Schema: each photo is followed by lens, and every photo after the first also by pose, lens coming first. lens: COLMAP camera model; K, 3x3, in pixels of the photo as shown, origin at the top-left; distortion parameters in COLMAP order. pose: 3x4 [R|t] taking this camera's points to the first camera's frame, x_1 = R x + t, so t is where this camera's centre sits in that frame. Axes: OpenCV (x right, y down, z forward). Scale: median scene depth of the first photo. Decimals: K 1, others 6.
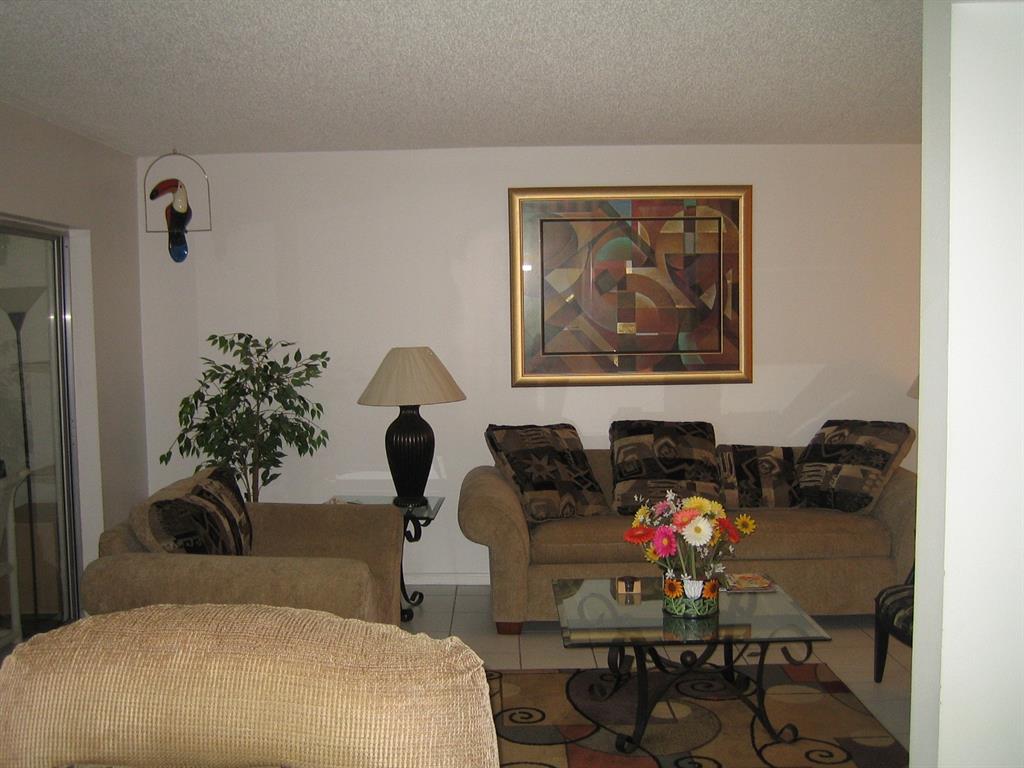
lens RADIAL K [[1070.1, 0, 512.0], [0, 1070.1, 384.0], [0, 0, 1]] dist [-0.143127, 0.025468]
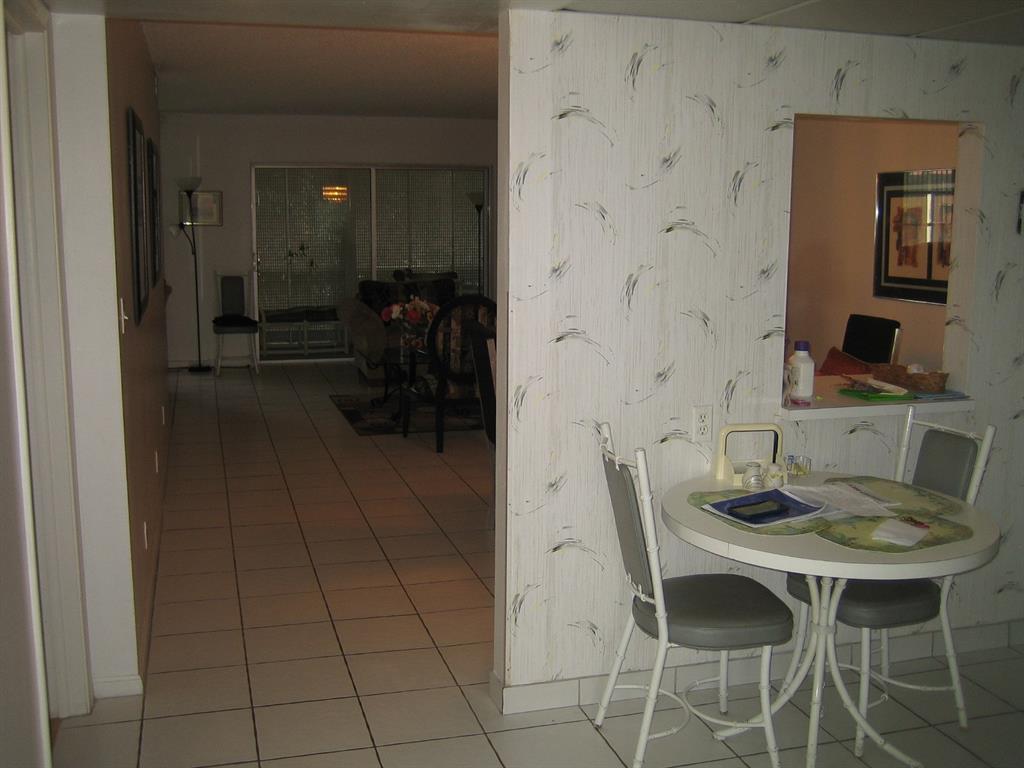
lens RADIAL K [[1070.1, 0, 512.0], [0, 1070.1, 384.0], [0, 0, 1]] dist [-0.143127, 0.025468]
pose [[0.266342, 0.166951, -0.949310, 1.445760], [-0.075781, 0.985464, 0.152047, -0.038682], [0.960895, 0.031443, 0.275122, 0.416662]]
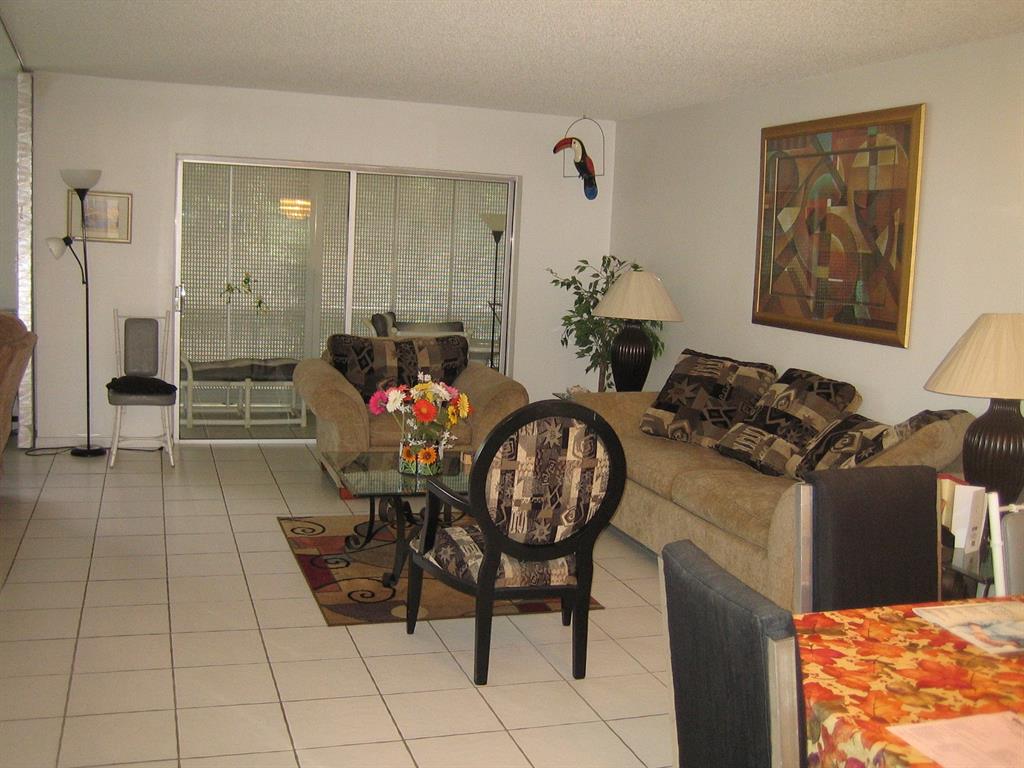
lens RADIAL K [[1070.1, 0, 512.0], [0, 1070.1, 384.0], [0, 0, 1]] dist [-0.143127, 0.025468]
pose [[0.305095, 0.153052, -0.939943, 0.902163], [-0.123361, 0.985037, 0.120353, -0.034091], [0.944298, 0.079234, 0.319410, 0.467403]]
